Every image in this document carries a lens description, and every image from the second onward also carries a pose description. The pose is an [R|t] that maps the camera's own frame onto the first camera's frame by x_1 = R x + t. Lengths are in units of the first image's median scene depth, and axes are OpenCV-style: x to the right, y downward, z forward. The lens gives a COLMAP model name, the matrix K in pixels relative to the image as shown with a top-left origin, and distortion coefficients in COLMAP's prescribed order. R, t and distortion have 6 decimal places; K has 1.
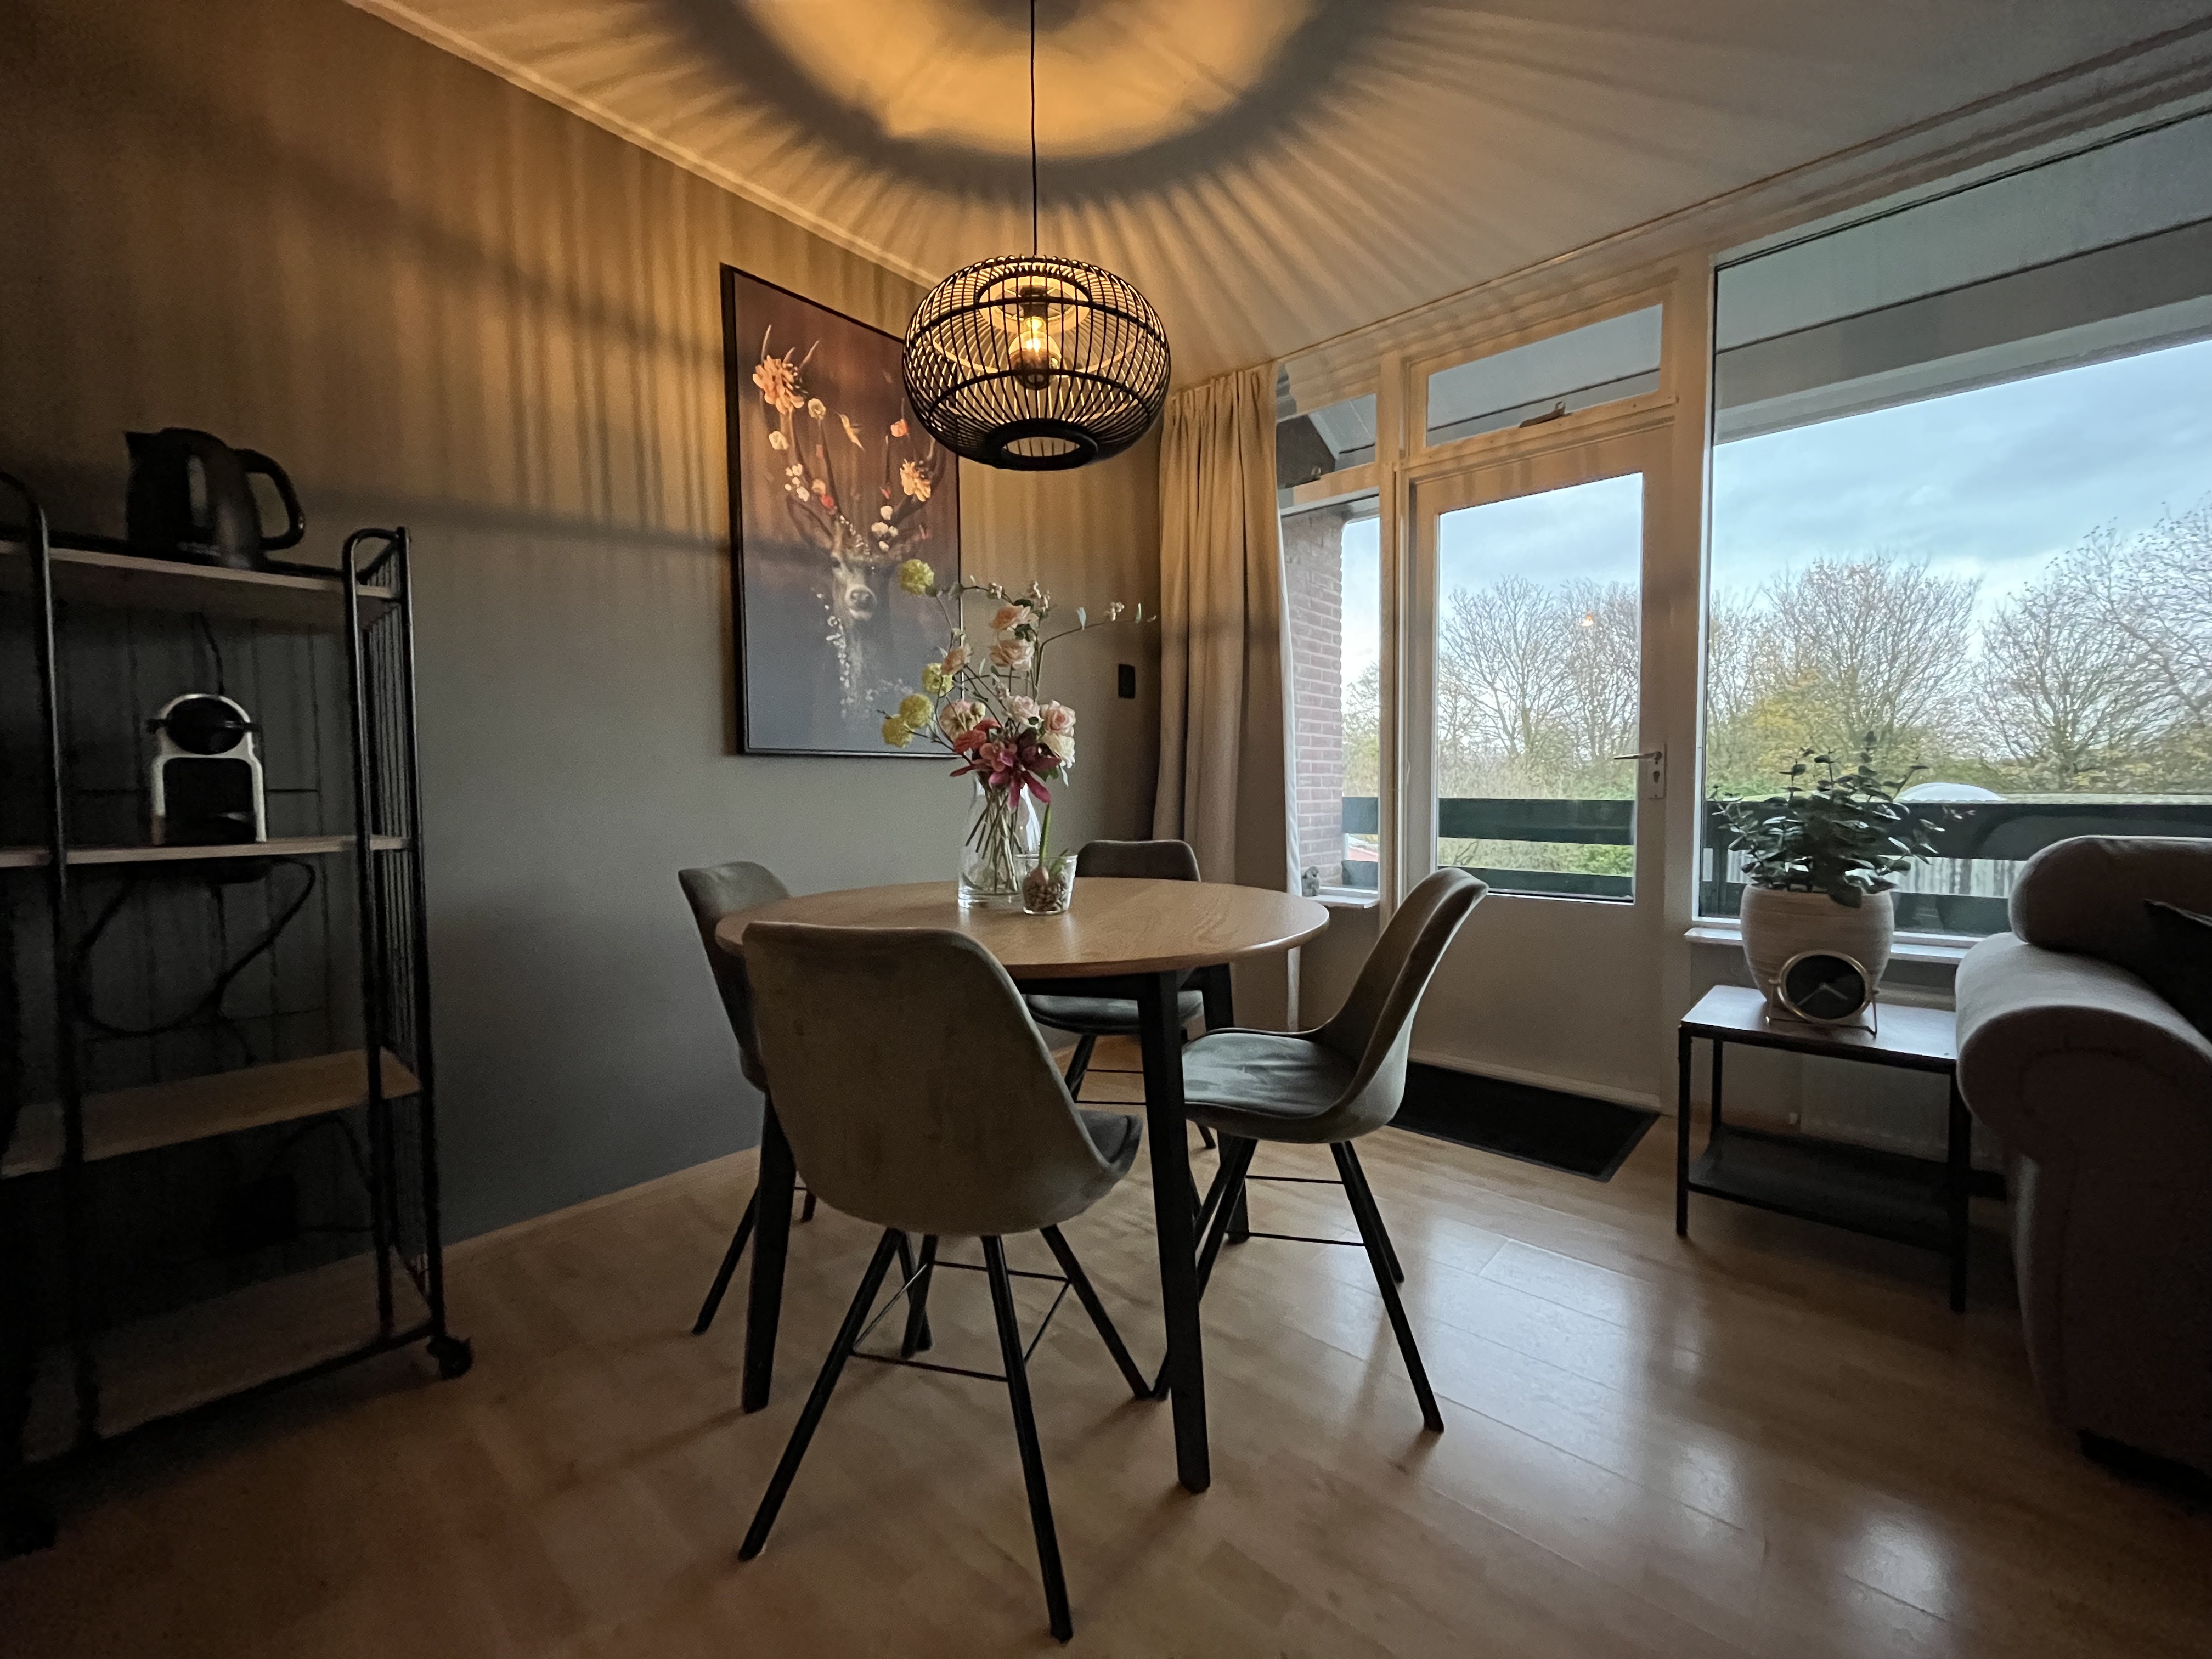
lens RADIAL K [[896.6, 0, 1106.0], [0, 896.6, 829.5], [0, 0, 1]] dist [-0.000594, -0.000467]
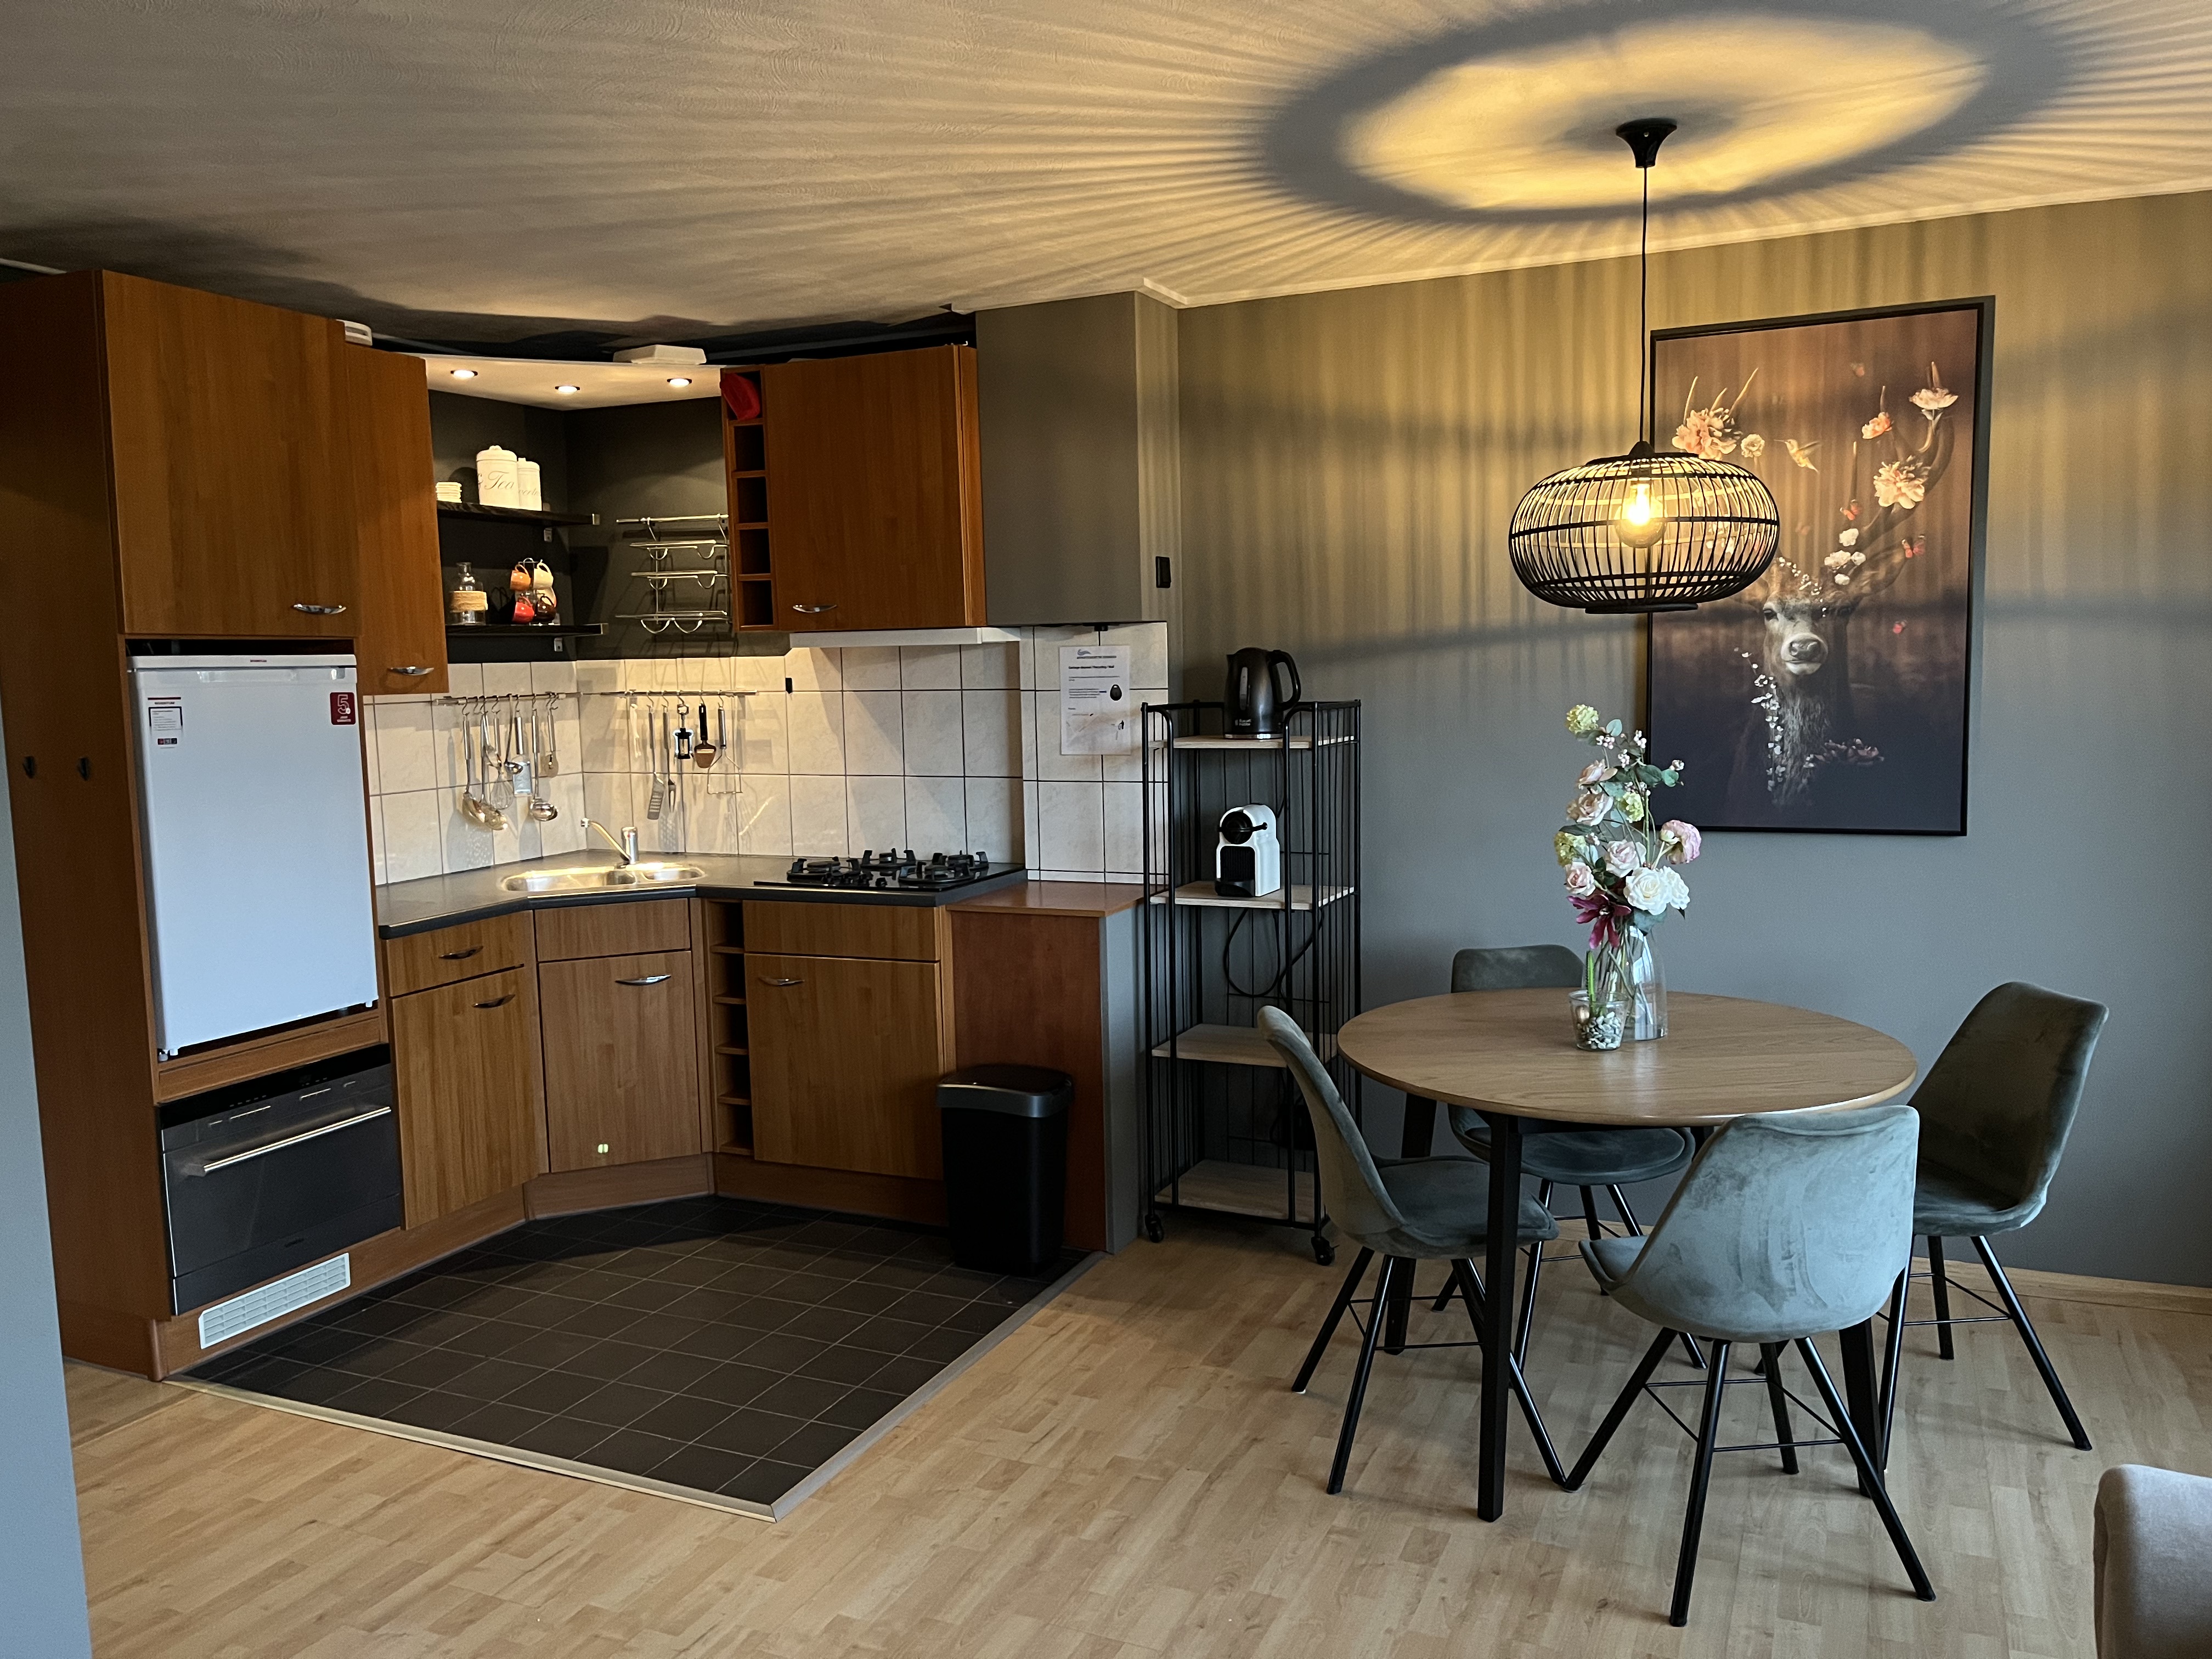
lens RADIAL K [[1687.8, 0, 1113.3], [0, 1687.8, 820.3], [0, 0, 1]] dist [0.076192, -0.001071]
pose [[0.309550, 0.093719, -0.946254, 1.090469], [-0.027021, 0.995596, 0.089766, -0.227771], [0.950499, -0.002218, 0.310719, -0.127255]]
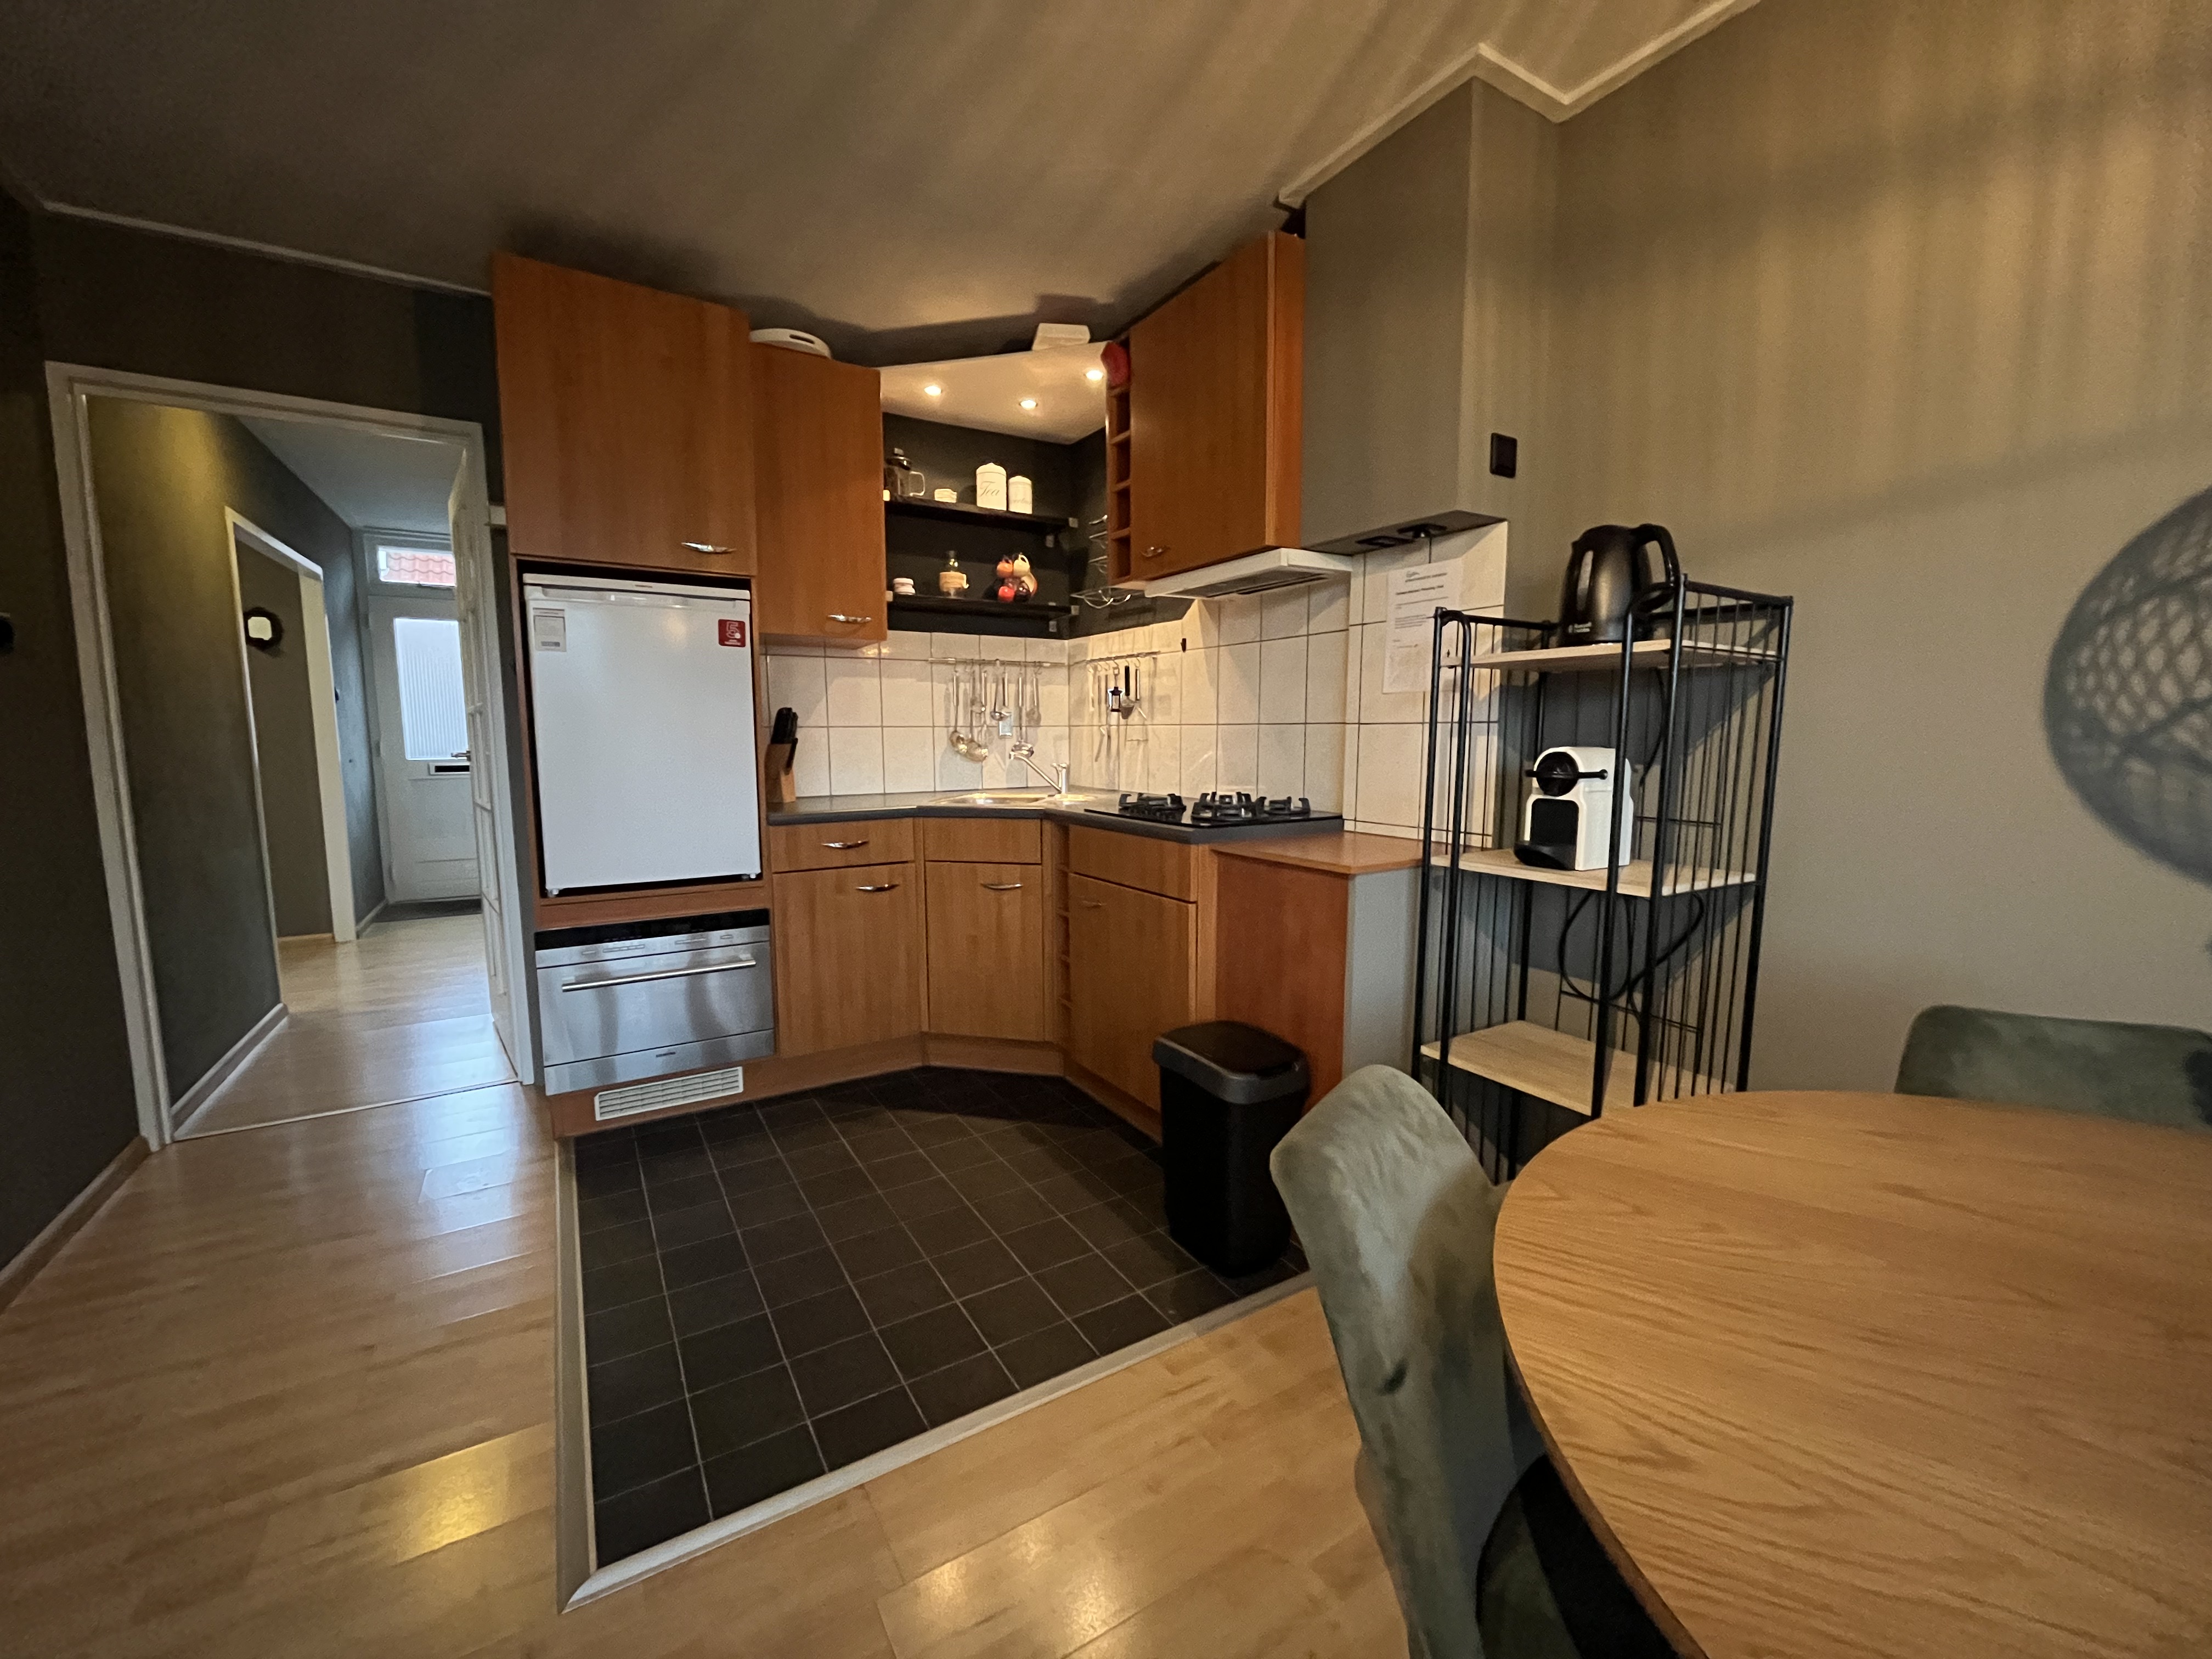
lens RADIAL K [[896.6, 0, 1106.0], [0, 896.6, 829.5], [0, 0, 1]] dist [-0.000594, -0.000467]
pose [[-0.278716, 0.113064, -0.953695, 0.207640], [-0.044543, 0.990455, 0.130440, -0.095618], [0.959340, 0.078836, -0.271019, 0.407937]]
